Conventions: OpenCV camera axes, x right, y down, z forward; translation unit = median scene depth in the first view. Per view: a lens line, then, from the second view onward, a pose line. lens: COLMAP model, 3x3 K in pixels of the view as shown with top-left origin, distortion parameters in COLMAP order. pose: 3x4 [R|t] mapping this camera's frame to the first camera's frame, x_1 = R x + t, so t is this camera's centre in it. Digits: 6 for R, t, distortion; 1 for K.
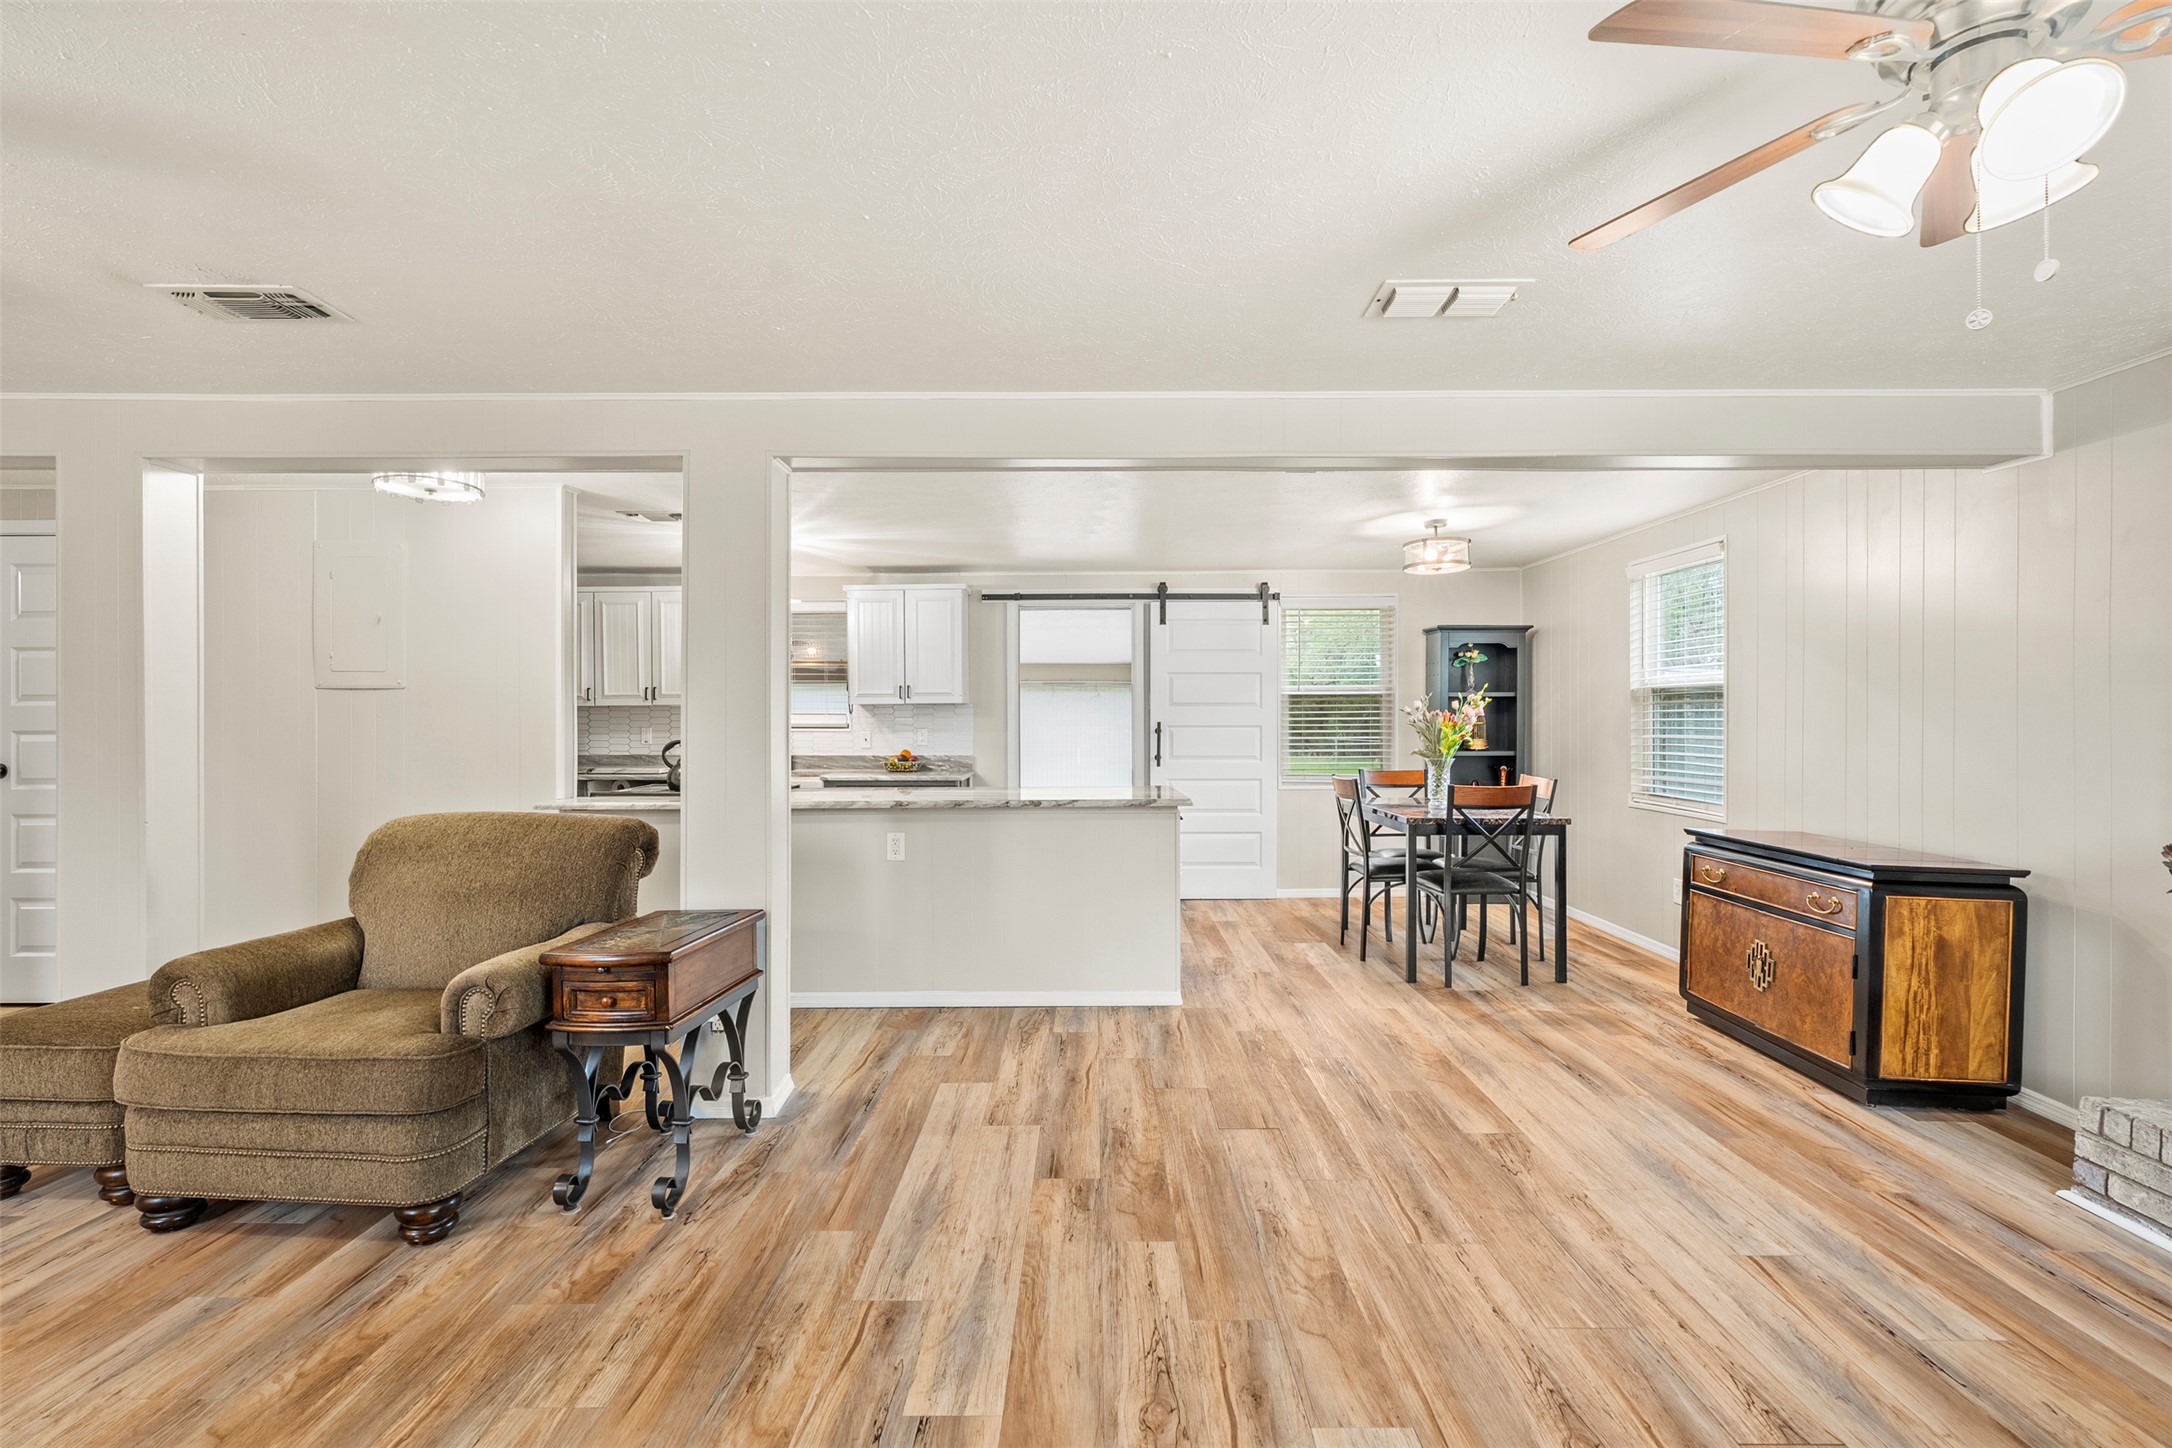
lens RADIAL K [[973.8, 0, 1088.0], [0, 973.8, 723.8], [0, 0, 1]] dist [0.003477, 0.000458]
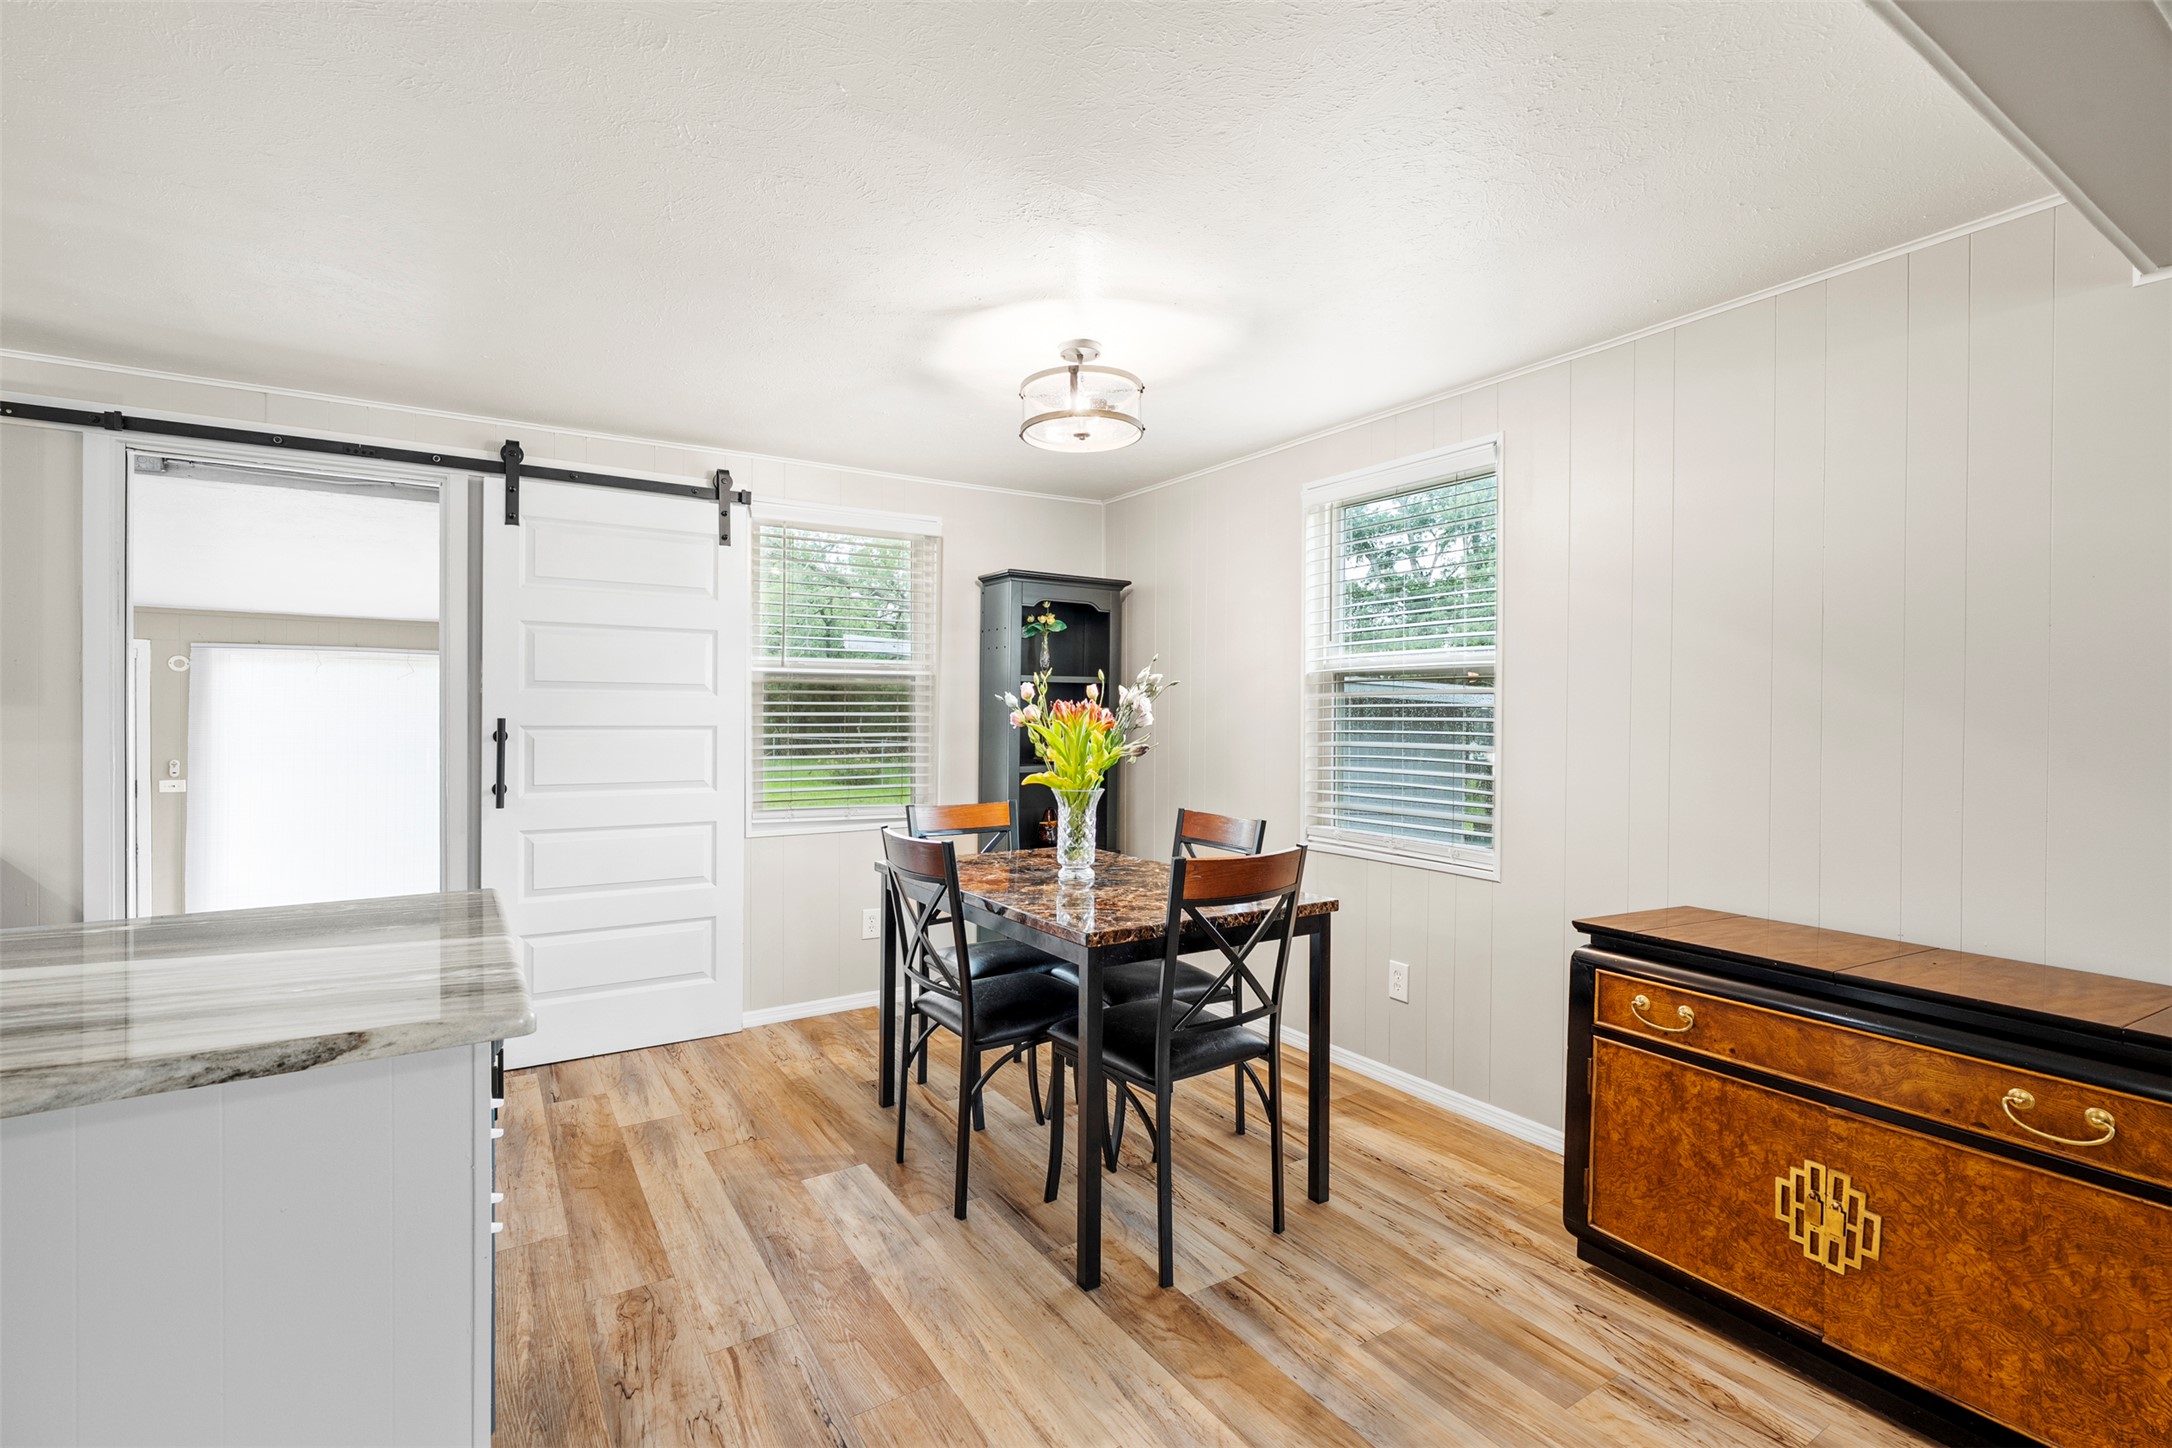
lens RADIAL K [[973.8, 0, 1087.1], [0, 973.8, 718.5], [0, 0, 1]] dist [0.003477, 0.000458]
pose [[0.840061, 0.003945, 0.542477, 0.060667], [-0.003432, 0.999992, -0.001957, -0.002195], [-0.542480, -0.000218, 0.840068, 0.471043]]
